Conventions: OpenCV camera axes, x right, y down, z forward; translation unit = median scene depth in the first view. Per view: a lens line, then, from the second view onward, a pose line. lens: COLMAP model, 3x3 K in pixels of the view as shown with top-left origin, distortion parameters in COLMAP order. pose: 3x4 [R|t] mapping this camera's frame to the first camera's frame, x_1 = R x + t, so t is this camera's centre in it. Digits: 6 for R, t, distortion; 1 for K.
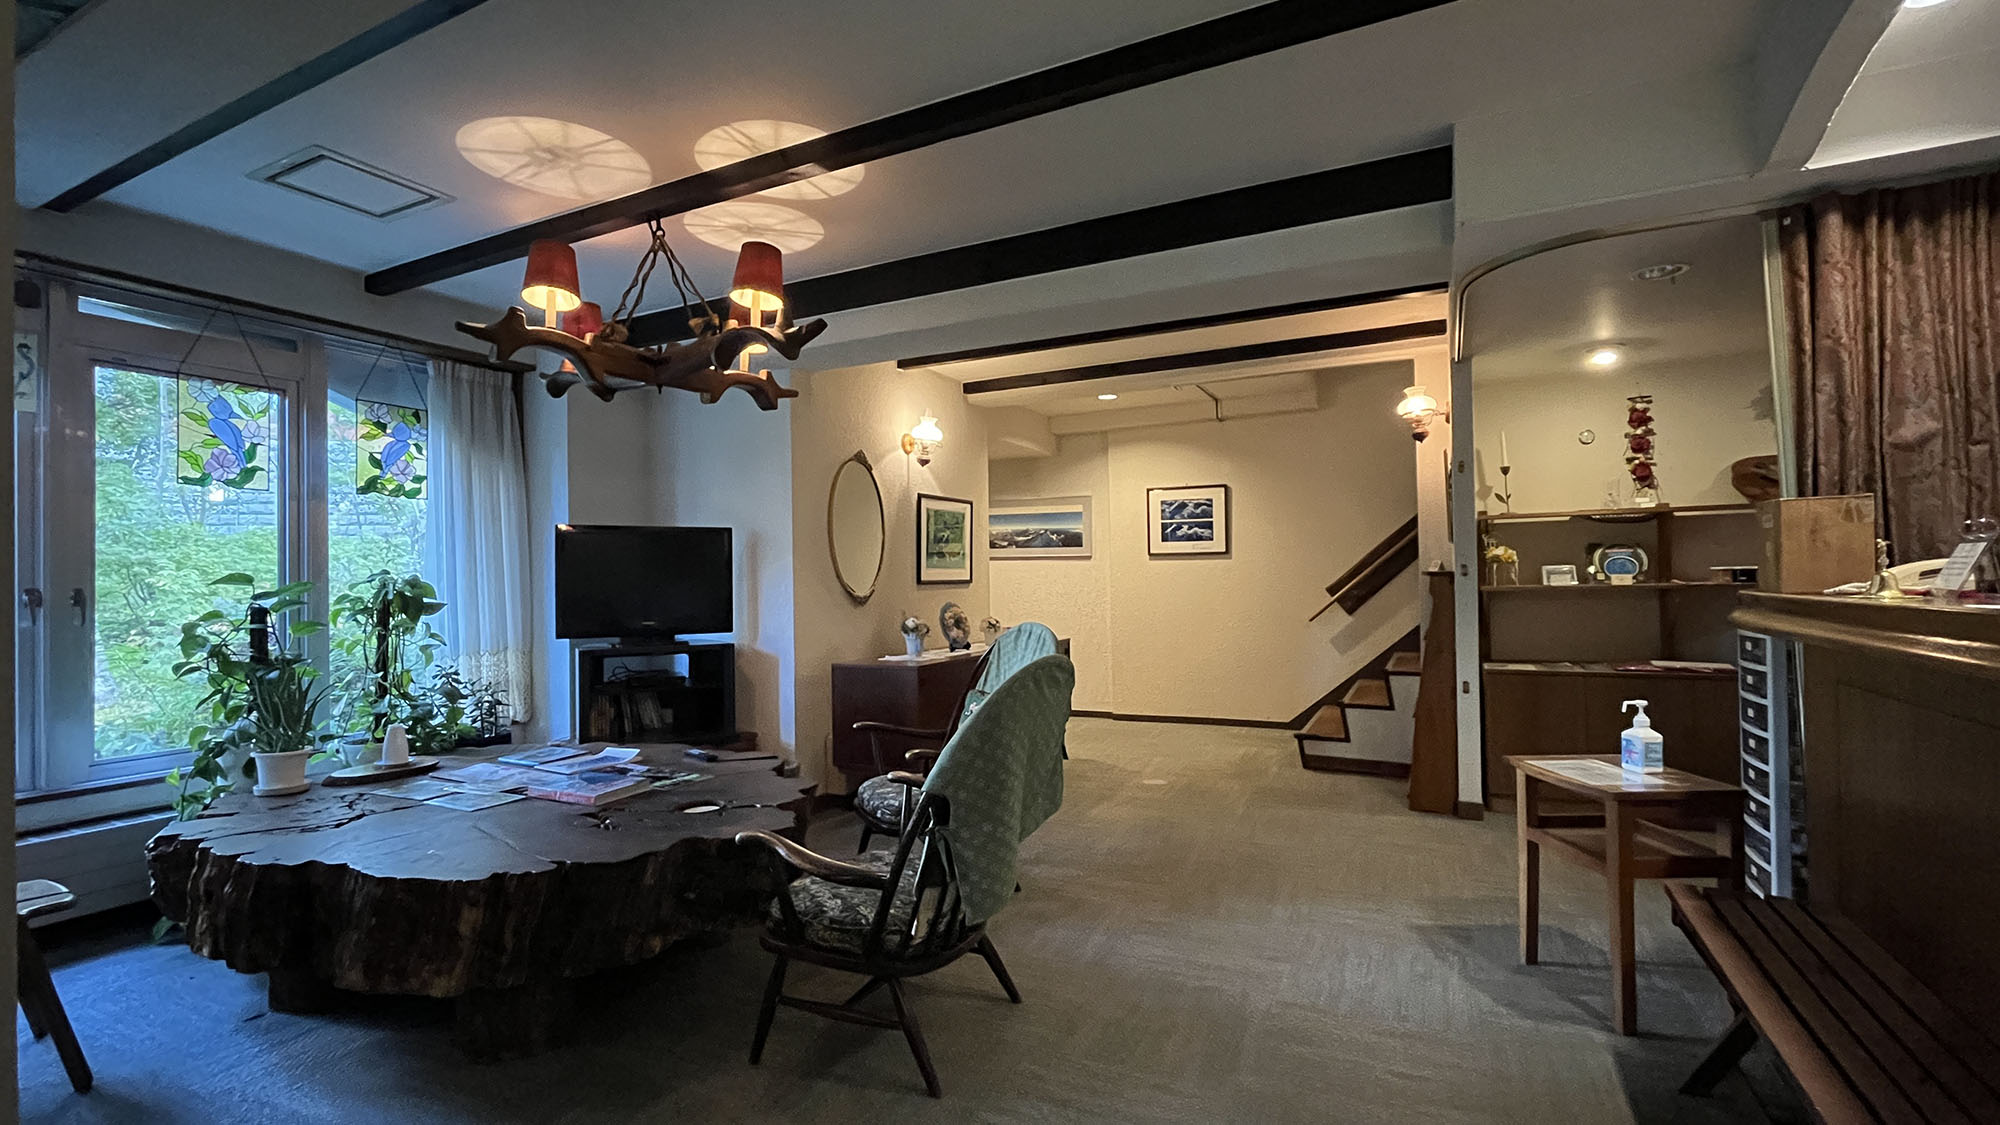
lens RADIAL K [[888.3, 0, 1000.0], [0, 888.3, 562.5], [0, 0, 1]] dist [0.000407, 0.000053]
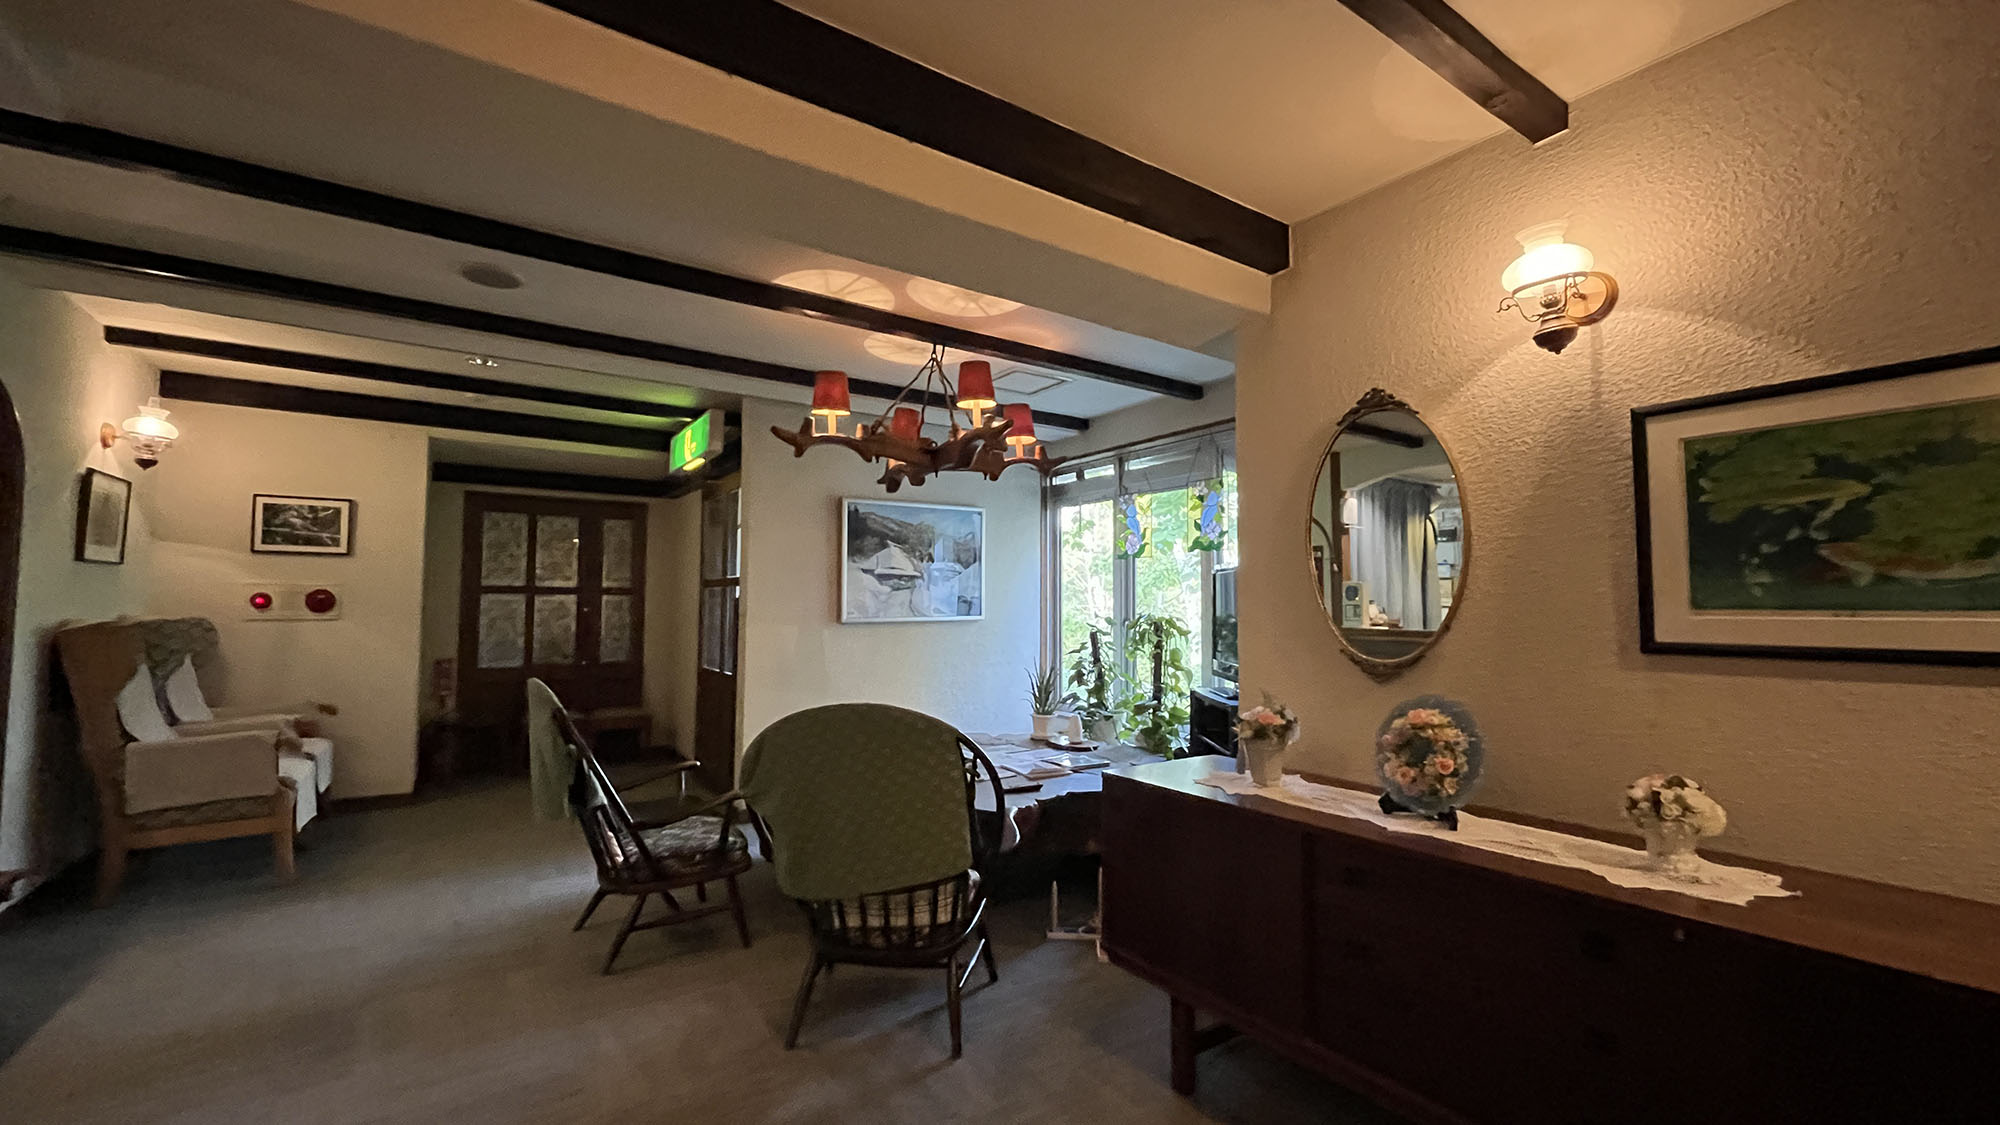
lens RADIAL K [[802.6, 0, 1003.3], [0, 802.6, 568.2], [0, 0, 1]] dist [-0.000014, 0.000161]
pose [[-0.468015, -0.029954, -0.883213, 0.369419], [0.027381, 0.998454, -0.048371, -0.002094], [0.883296, -0.046822, -0.466471, 1.021431]]
